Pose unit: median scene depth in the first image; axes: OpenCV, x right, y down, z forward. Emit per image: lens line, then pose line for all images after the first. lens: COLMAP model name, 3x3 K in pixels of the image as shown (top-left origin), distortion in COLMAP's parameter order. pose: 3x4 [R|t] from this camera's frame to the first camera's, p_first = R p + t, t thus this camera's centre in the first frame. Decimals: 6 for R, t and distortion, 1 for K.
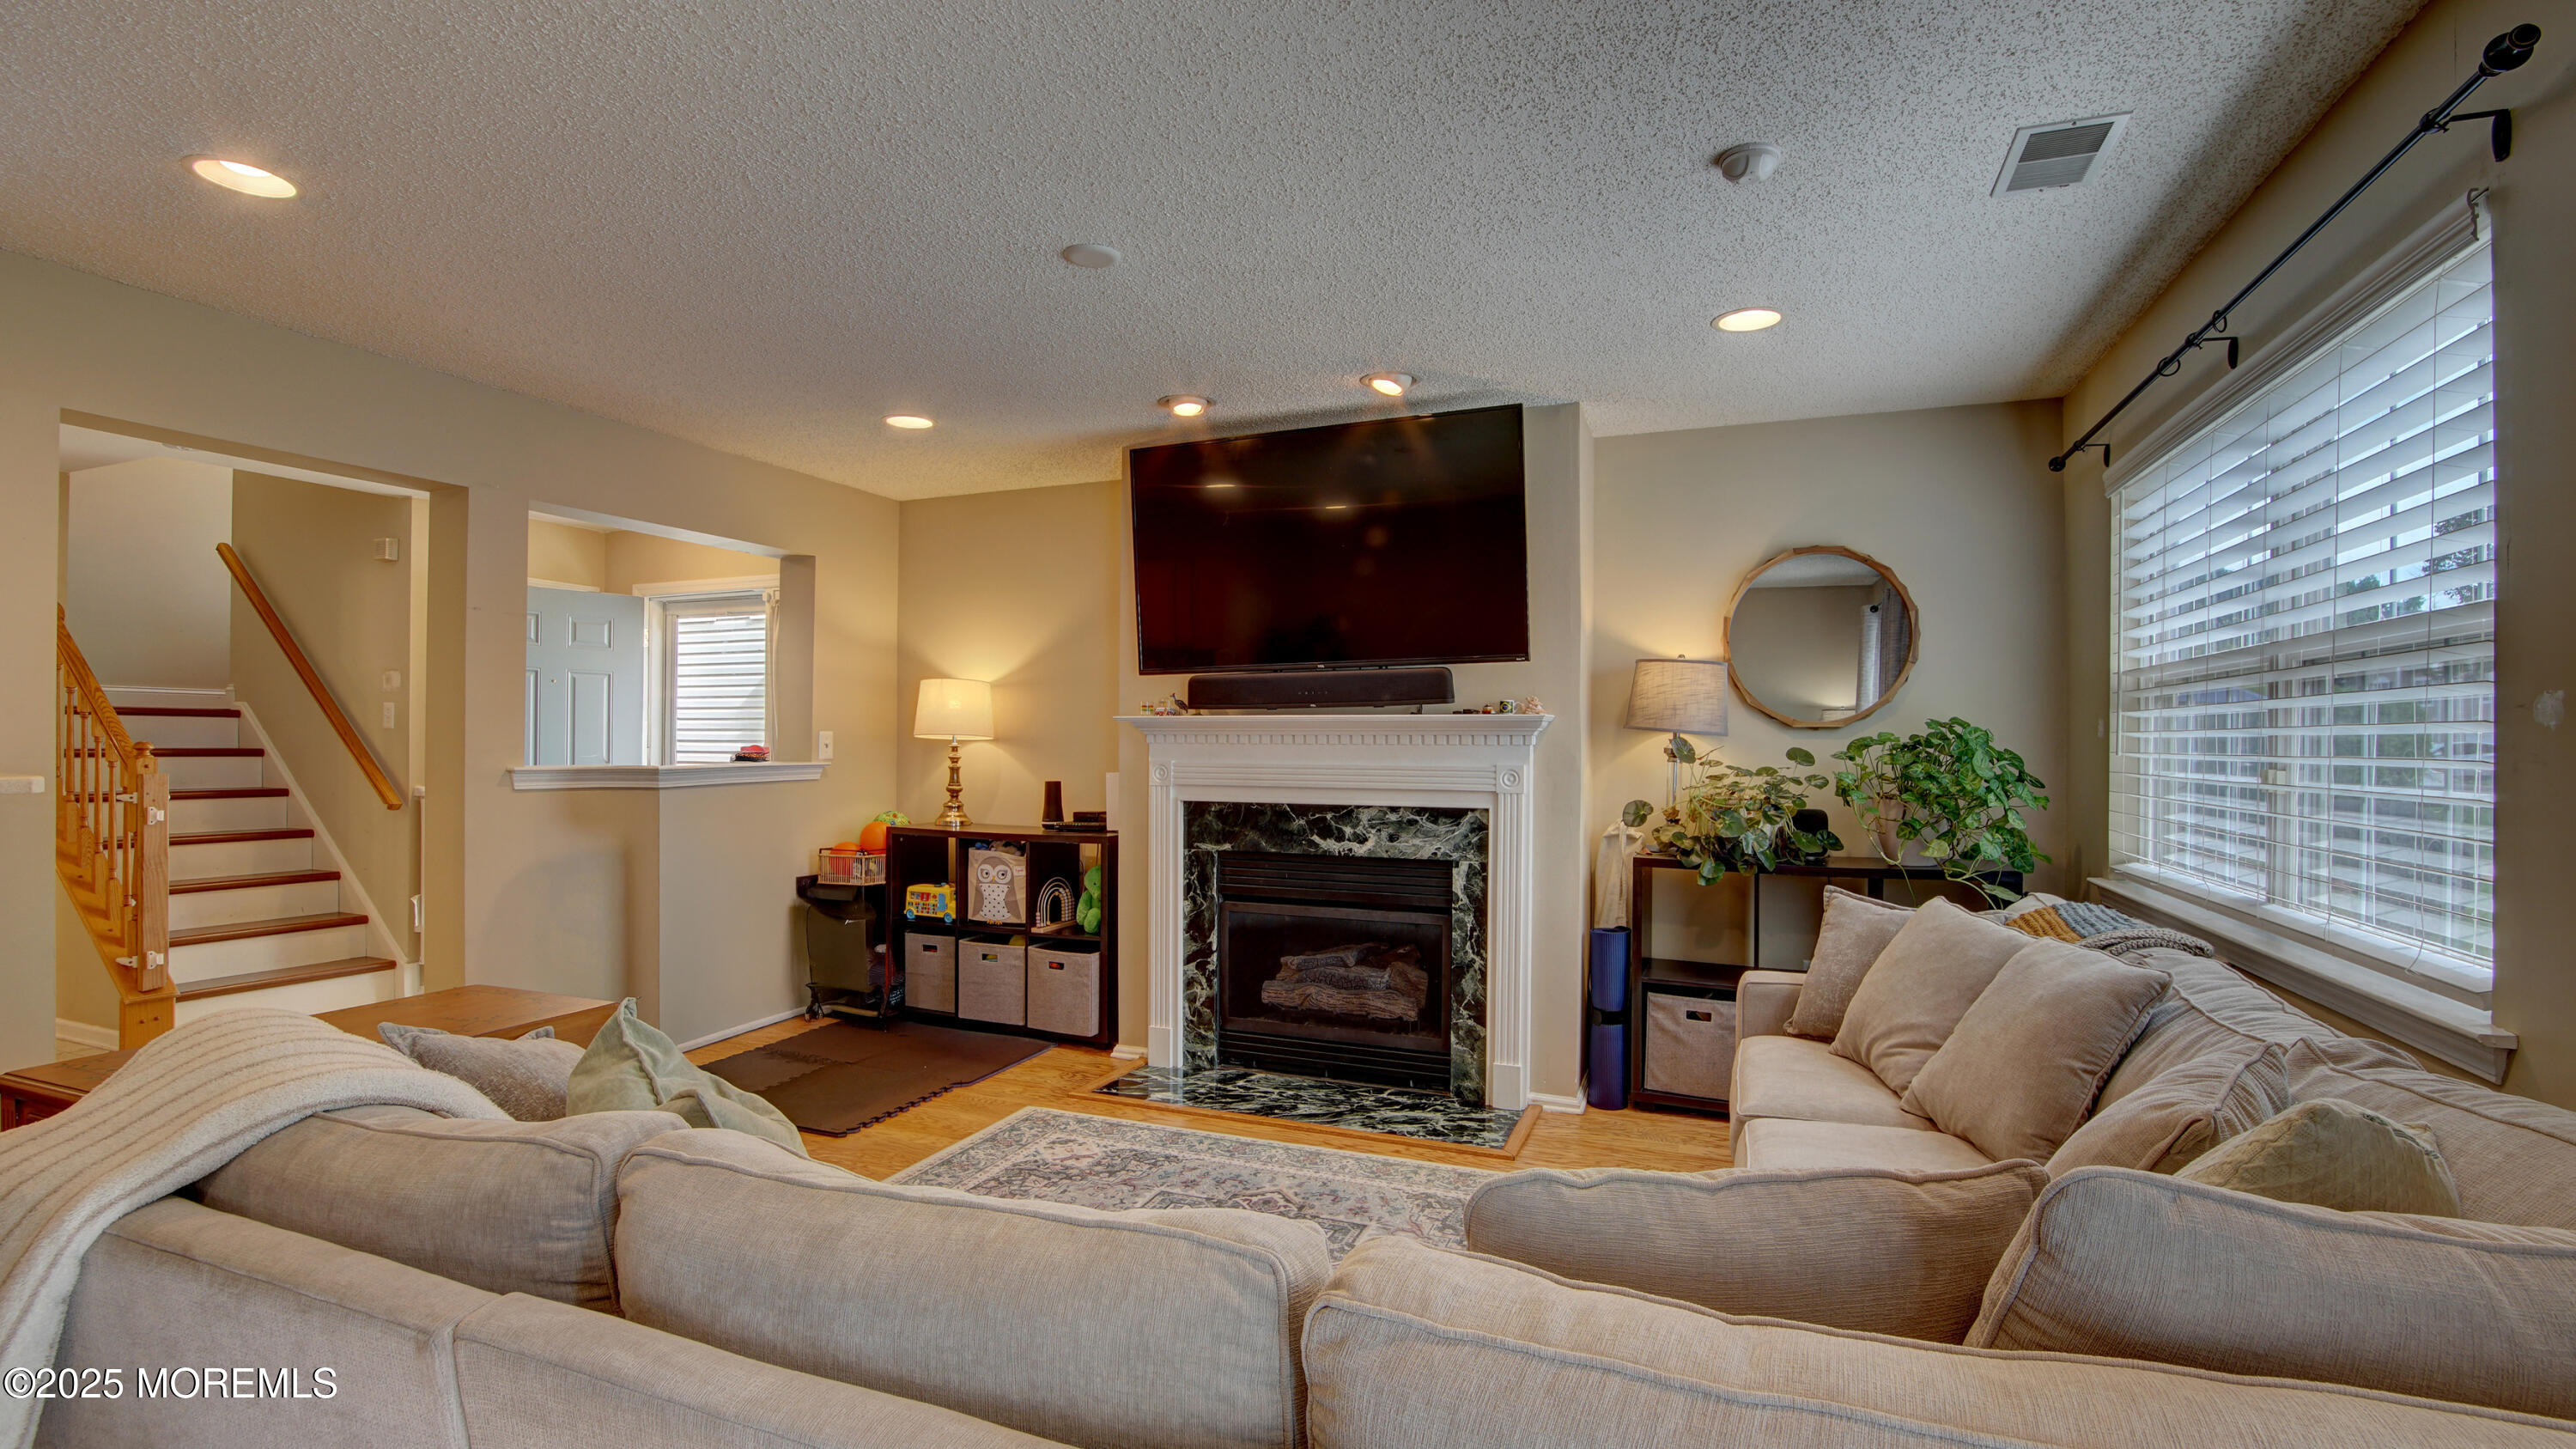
lens RADIAL K [[1152.8, 0, 1292.8], [0, 1152.8, 750.3], [0, 0, 1]] dist [-0.038500, 0.007645]
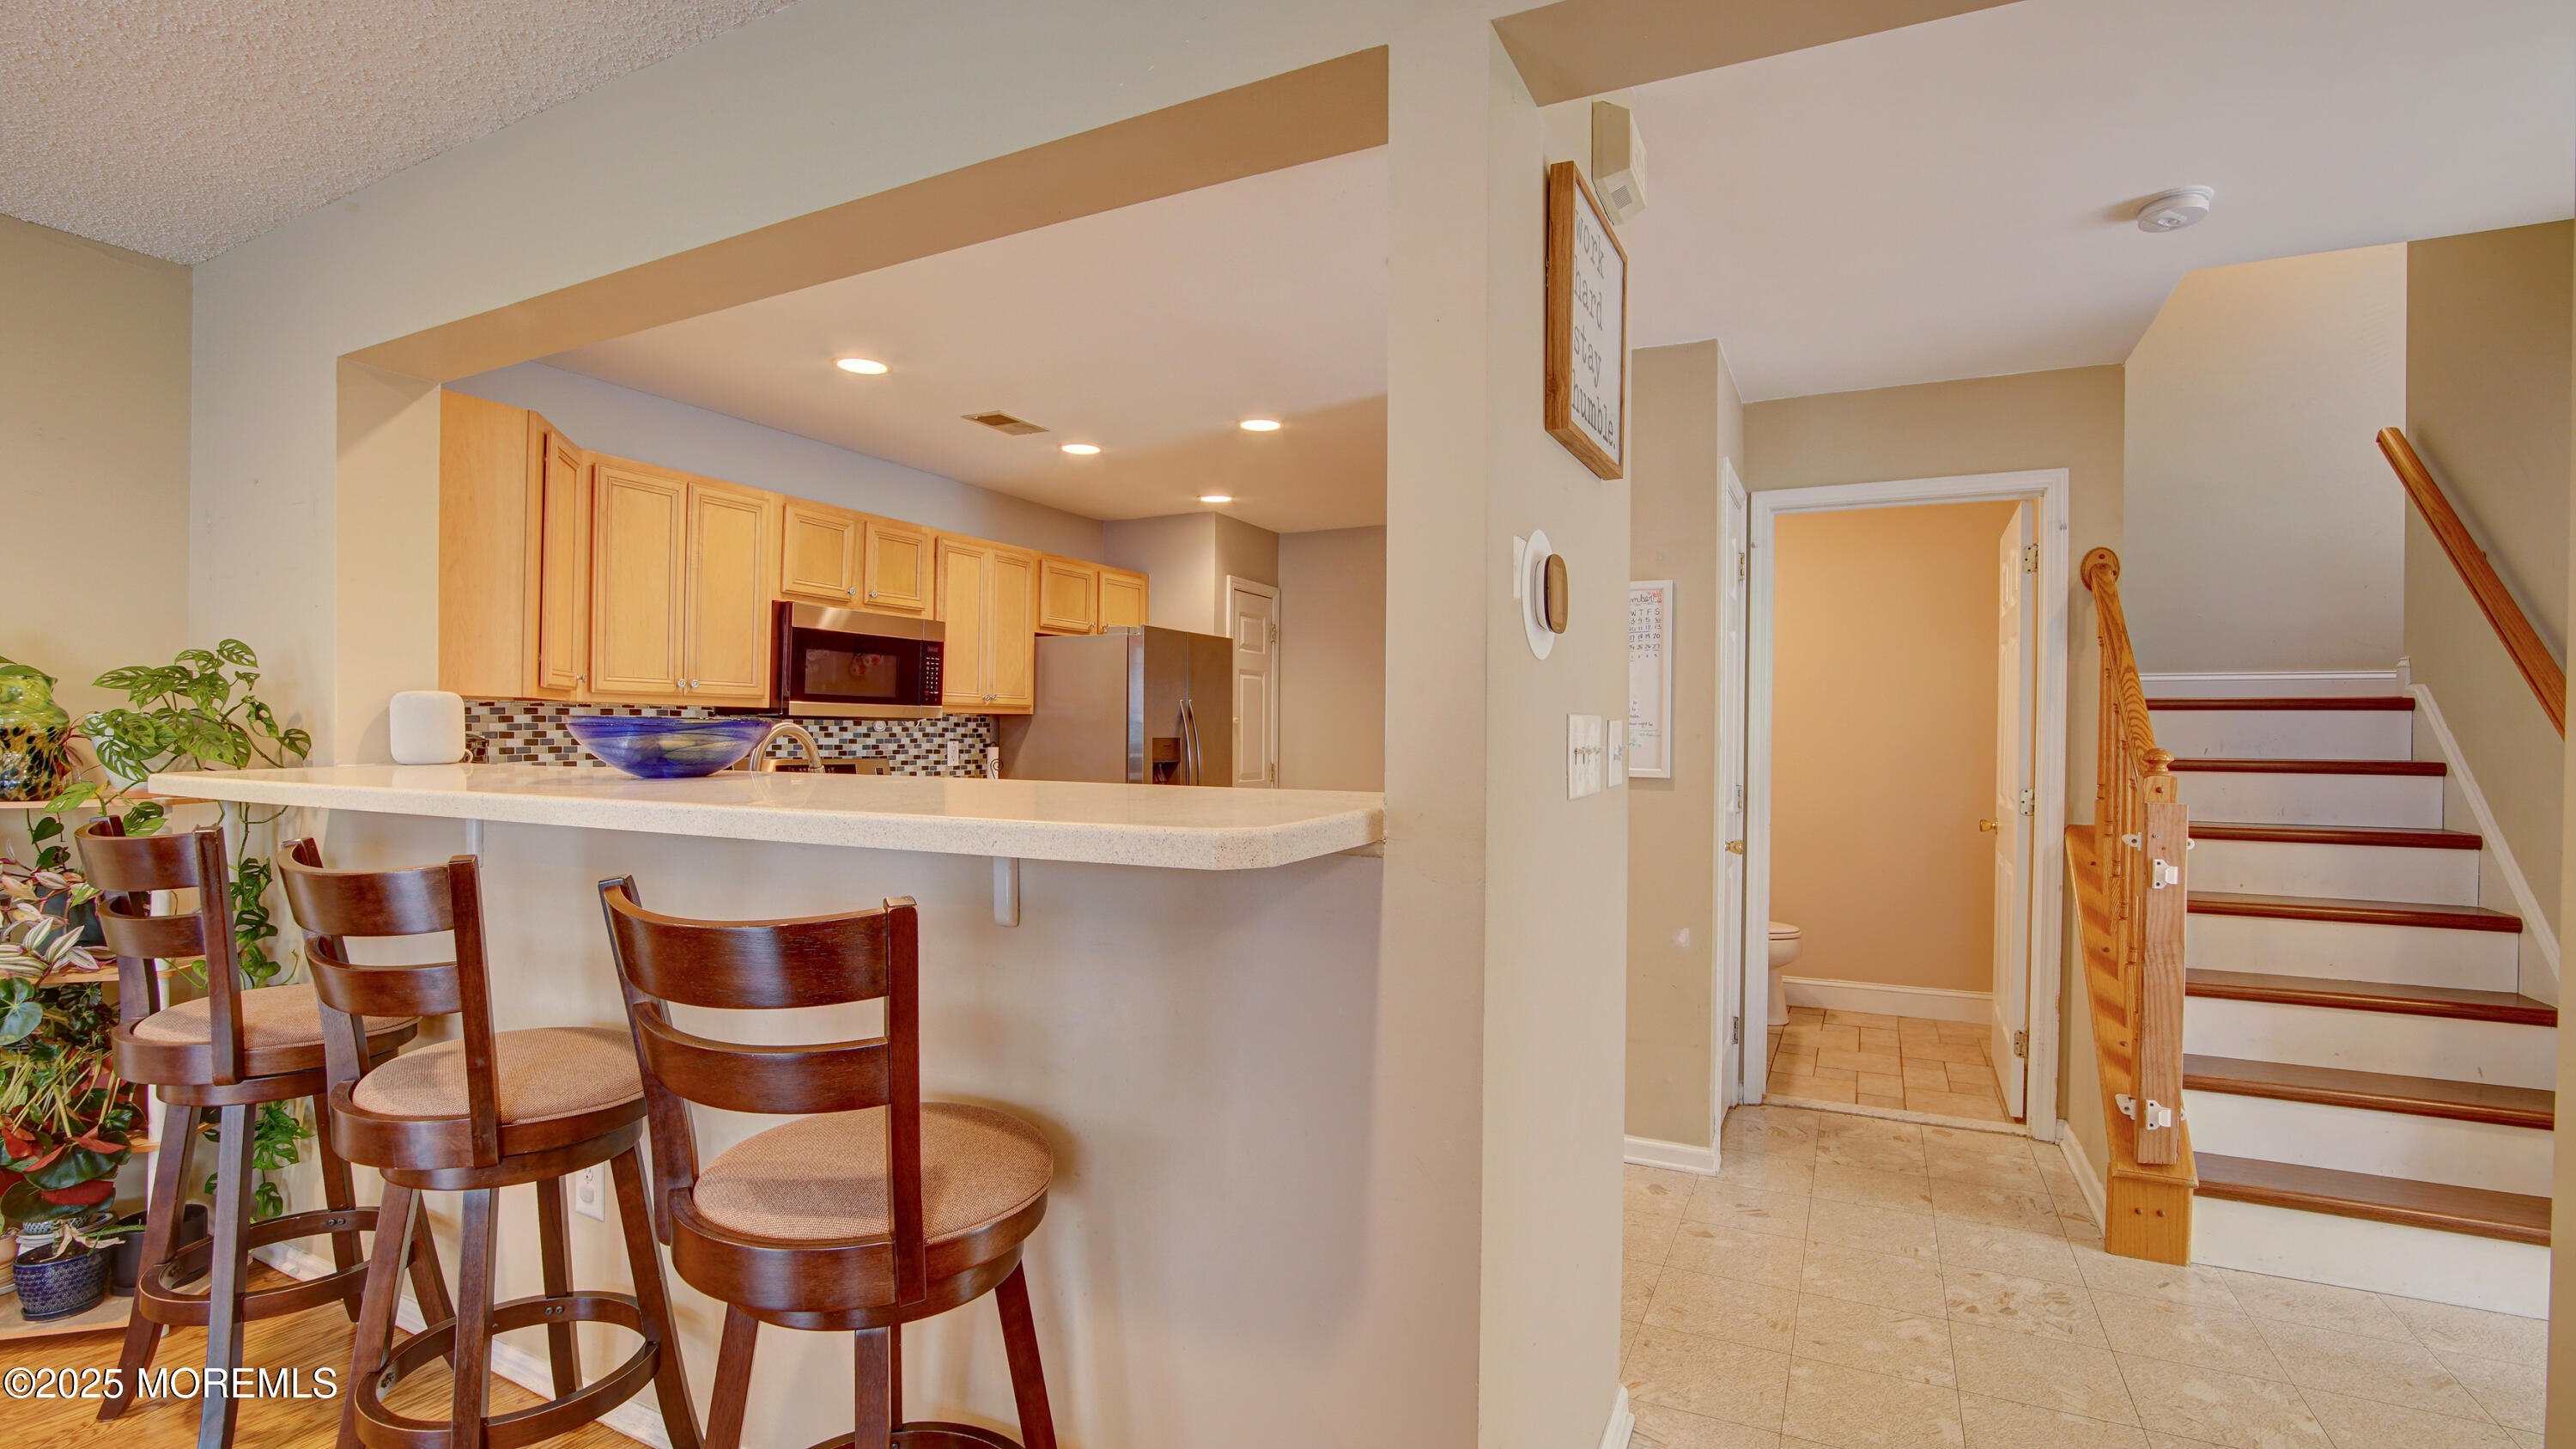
lens RADIAL K [[1152.8, 0, 1302.3], [0, 1152.8, 722.3], [0, 0, 1]] dist [-0.038500, 0.007645]
pose [[-0.074844, -0.013881, -0.997099, -0.418501], [-0.017028, 0.999775, -0.012640, -0.007088], [0.997050, 0.016032, -0.075064, 0.638077]]
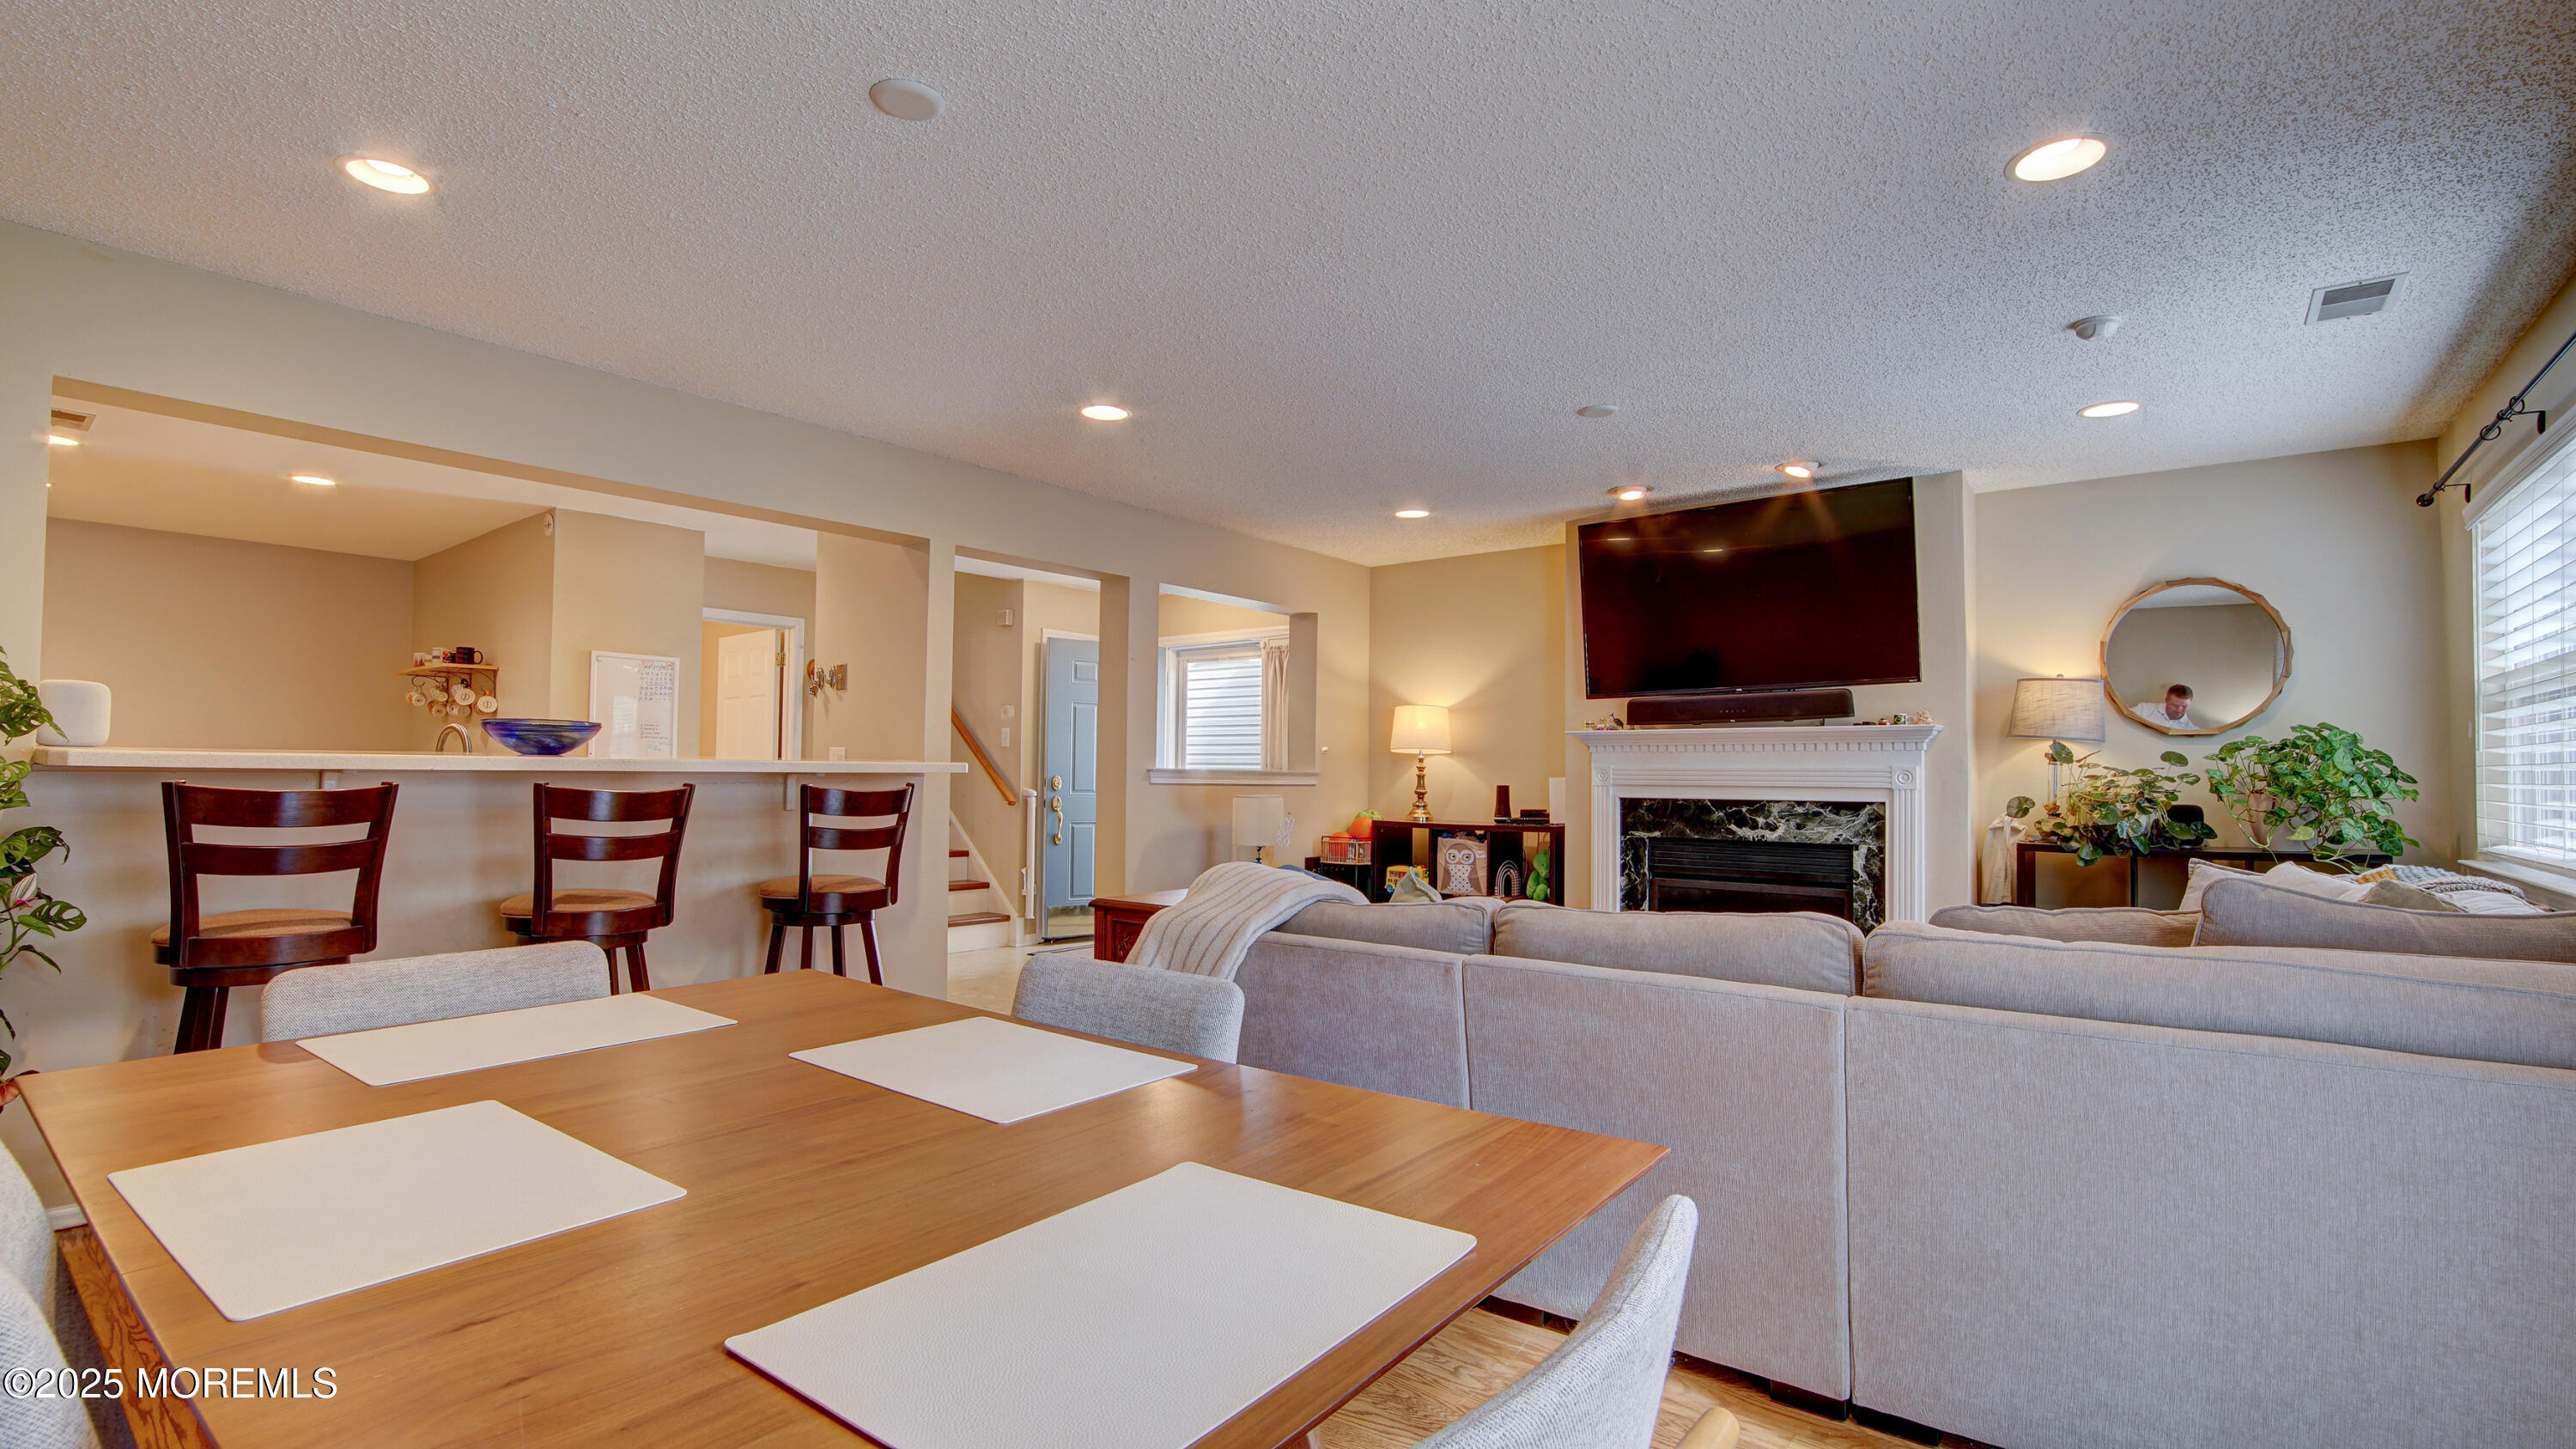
lens RADIAL K [[1152.8, 0, 1294.1], [0, 1152.8, 751.0], [0, 0, 1]] dist [-0.038500, 0.007645]
pose [[0.961025, -0.004168, -0.276429, -0.095433], [-0.003845, 0.999588, -0.028438, 0.031726], [0.276434, 0.028392, 0.960613, -0.334405]]
